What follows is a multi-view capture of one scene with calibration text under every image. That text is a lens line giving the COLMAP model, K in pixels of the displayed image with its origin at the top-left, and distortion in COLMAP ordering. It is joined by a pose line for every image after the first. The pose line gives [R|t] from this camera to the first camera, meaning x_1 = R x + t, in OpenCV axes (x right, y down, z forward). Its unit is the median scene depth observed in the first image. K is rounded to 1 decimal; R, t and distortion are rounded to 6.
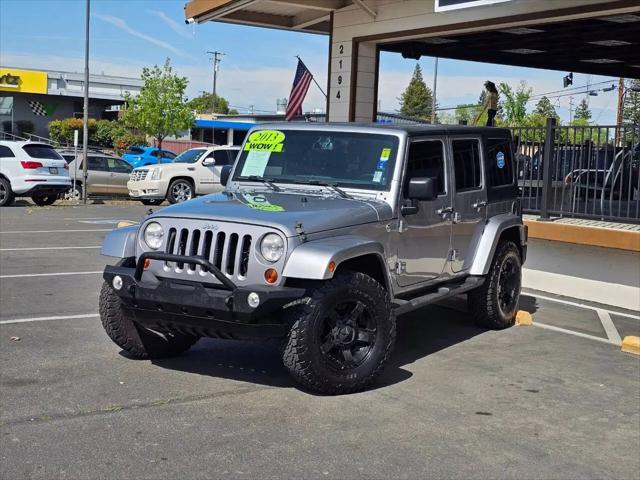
lens RADIAL K [[1030.0, 0, 320.2], [0, 1030.0, 238.3], [0, 0, 1]] dist [0.109793, 0.000000]
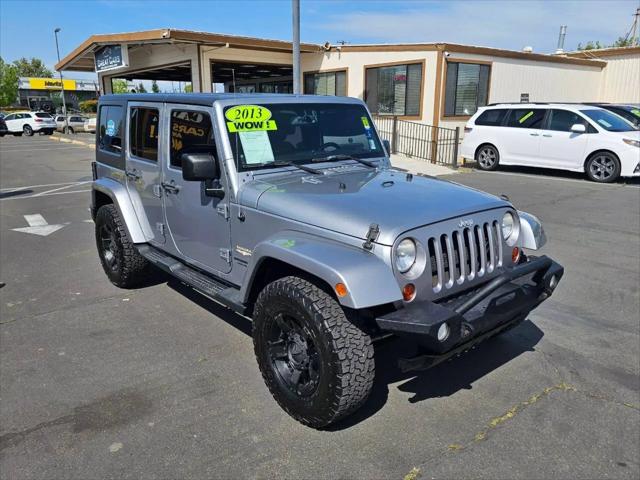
lens RADIAL K [[516.6, 0, 320.0], [0, 516.6, 239.0], [0, 0, 1]] dist [0.055336, -0.049868]
pose [[0.345781, -0.277281, 0.896410, -0.474784], [0.116110, 0.960642, 0.252361, -0.107159], [-0.931104, 0.016820, 0.364366, 0.847348]]
